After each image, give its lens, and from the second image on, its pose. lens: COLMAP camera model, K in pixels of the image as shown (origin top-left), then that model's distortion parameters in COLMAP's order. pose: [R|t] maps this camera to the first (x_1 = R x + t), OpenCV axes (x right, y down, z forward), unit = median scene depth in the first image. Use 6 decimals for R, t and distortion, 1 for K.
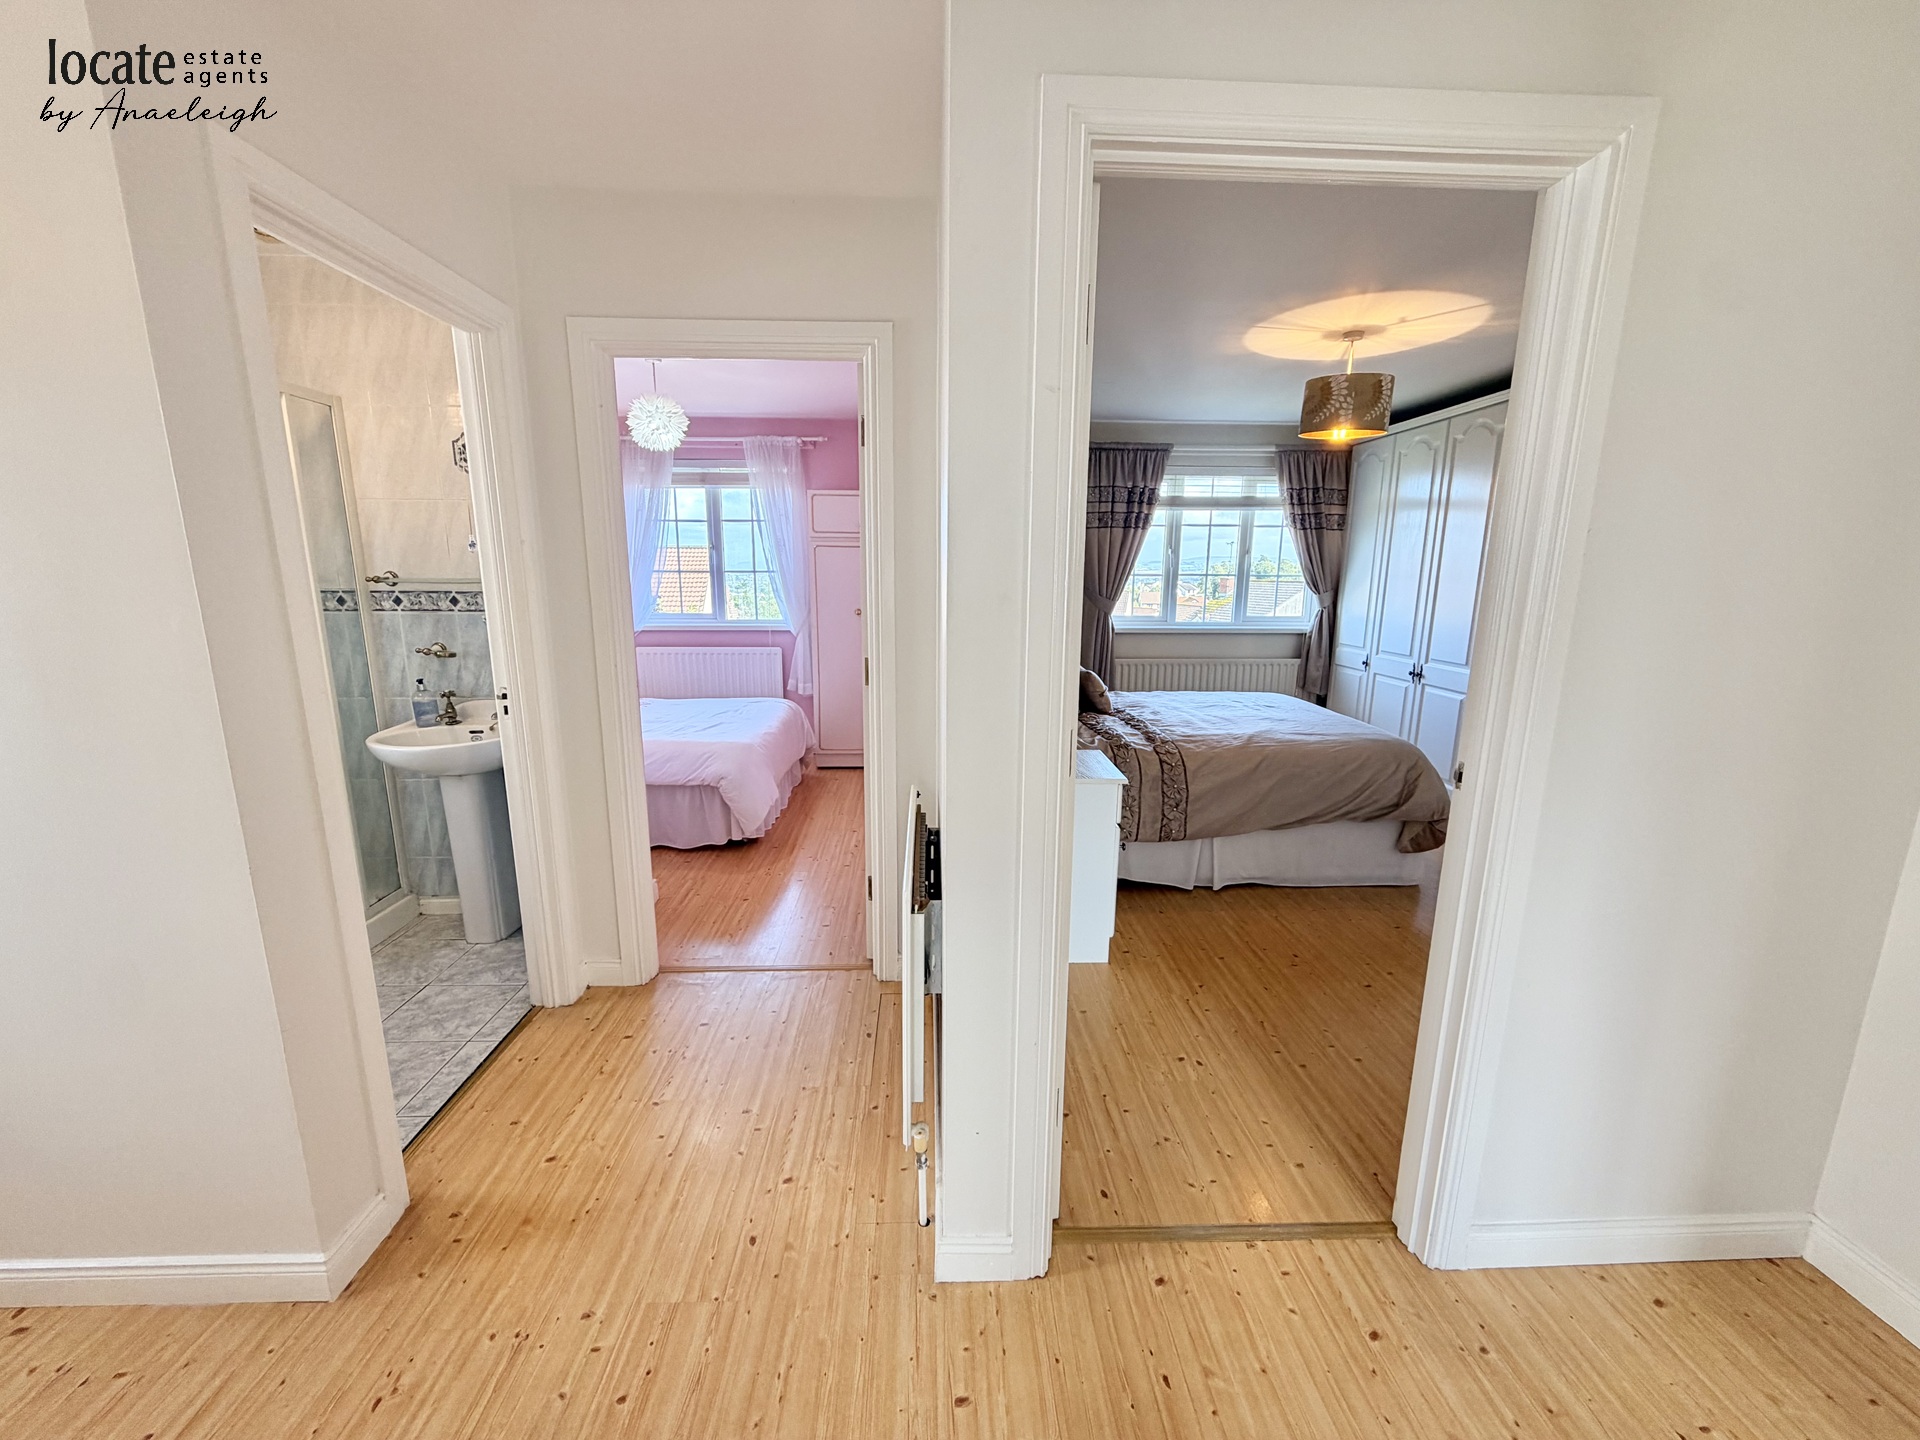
lens RADIAL K [[765.5, 0, 953.6], [0, 765.5, 725.2], [0, 0, 1]] dist [-0.001657, -0.000107]
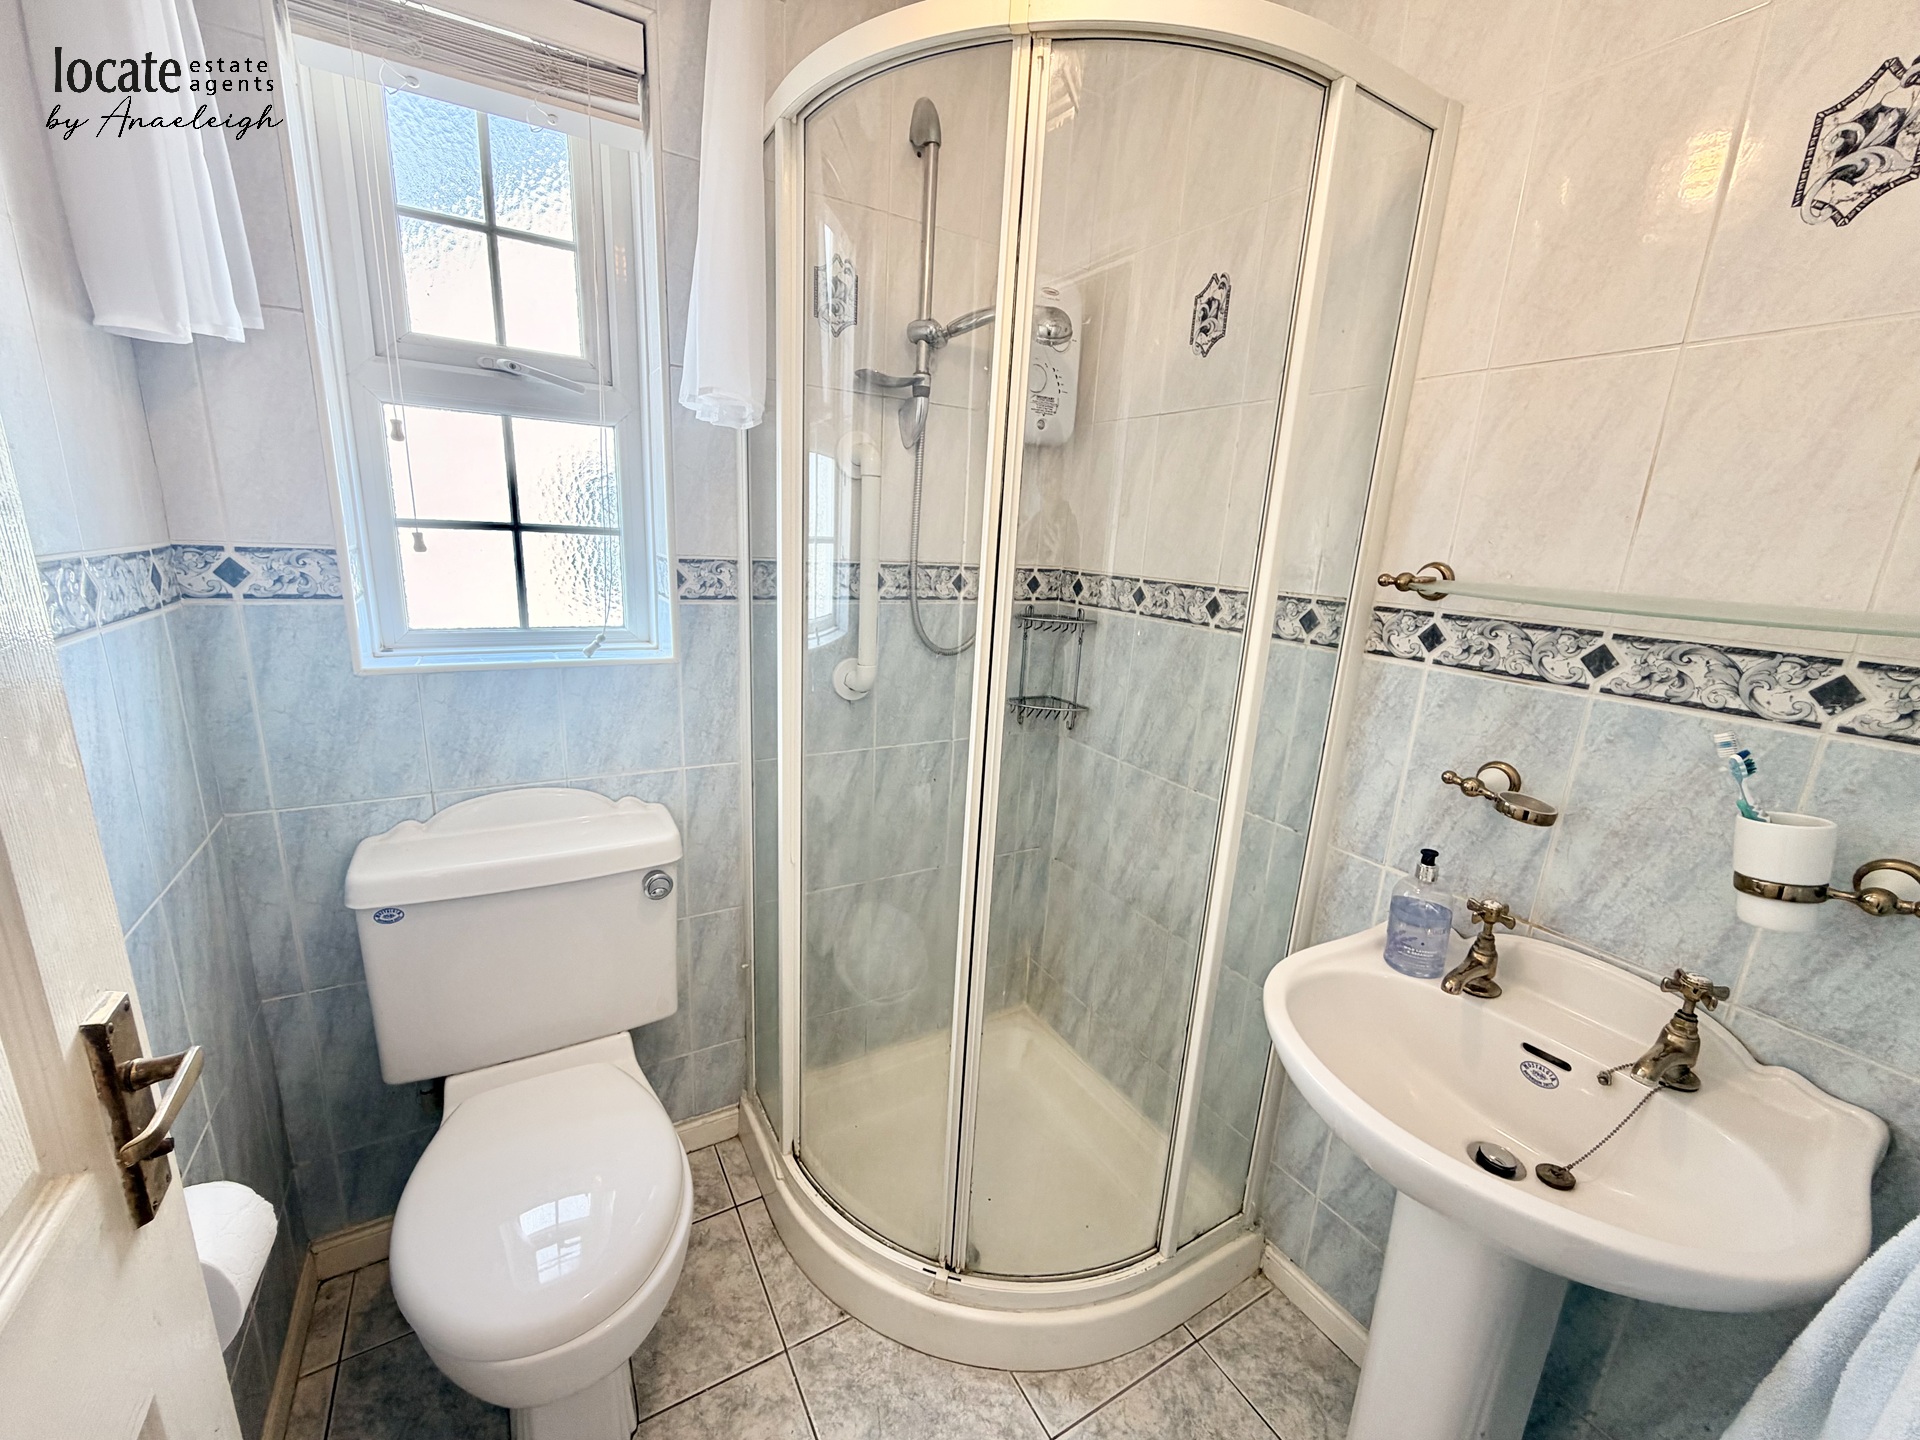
lens RADIAL K [[765.5, 0, 953.6], [0, 765.5, 725.2], [0, 0, 1]] dist [-0.001657, -0.000107]
pose [[0.469717, 0.236682, -0.850499, -0.495896], [-0.222714, 0.964000, 0.145267, -0.121264], [0.854263, 0.121184, 0.505519, 0.593562]]
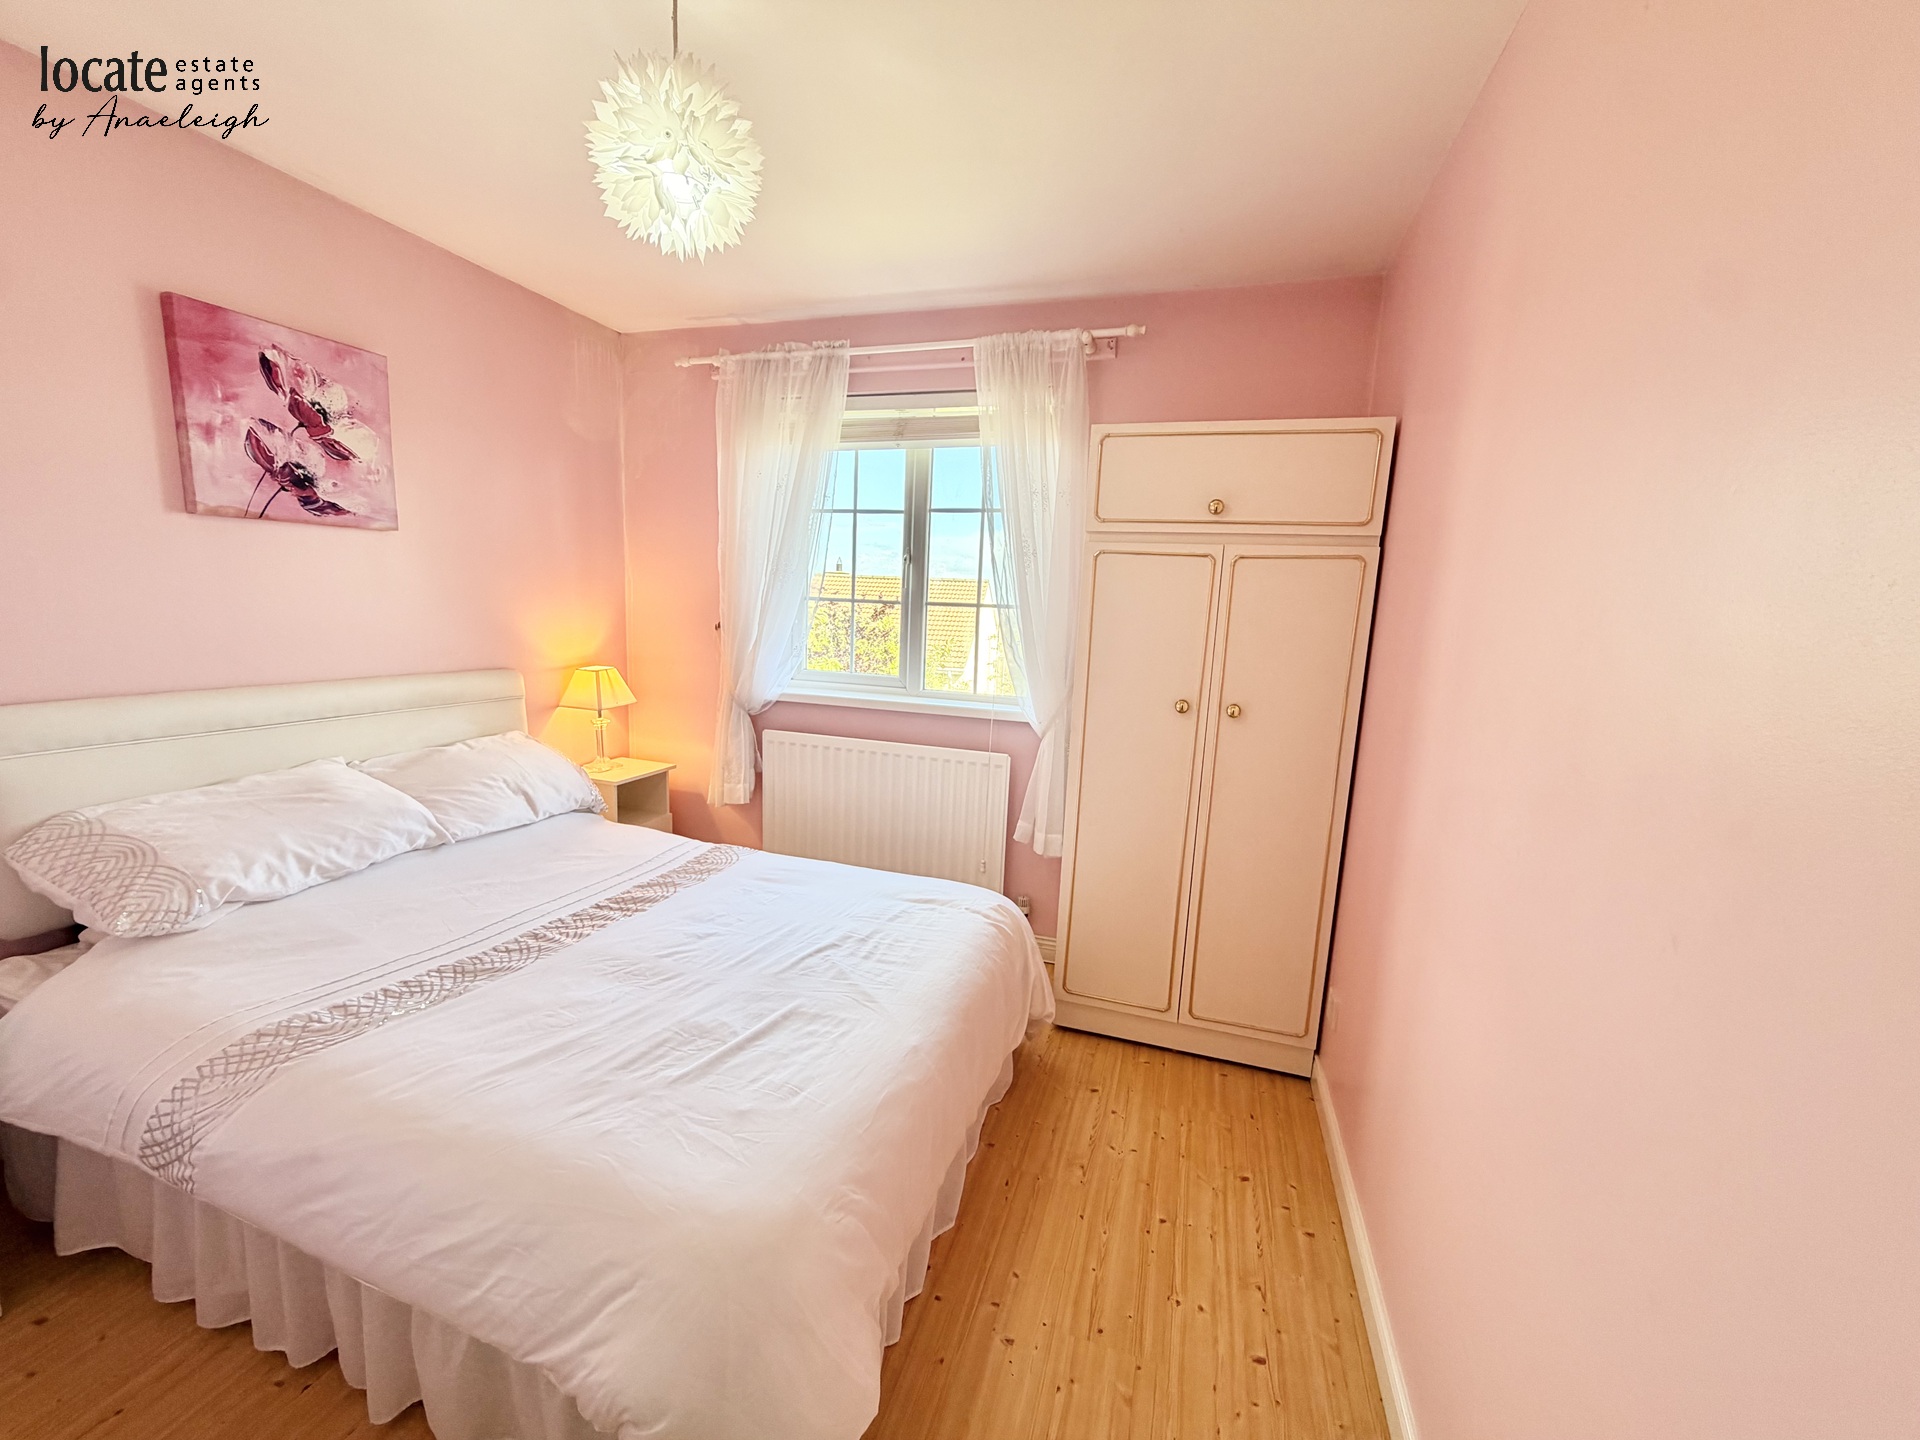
lens RADIAL K [[765.5, 0, 953.6], [0, 765.5, 725.2], [0, 0, 1]] dist [-0.001657, -0.000107]
pose [[0.937548, 0.087069, -0.336783, -0.178240], [-0.103759, 0.994093, -0.031845, -0.197392], [0.332021, 0.064800, 0.941044, 0.993099]]
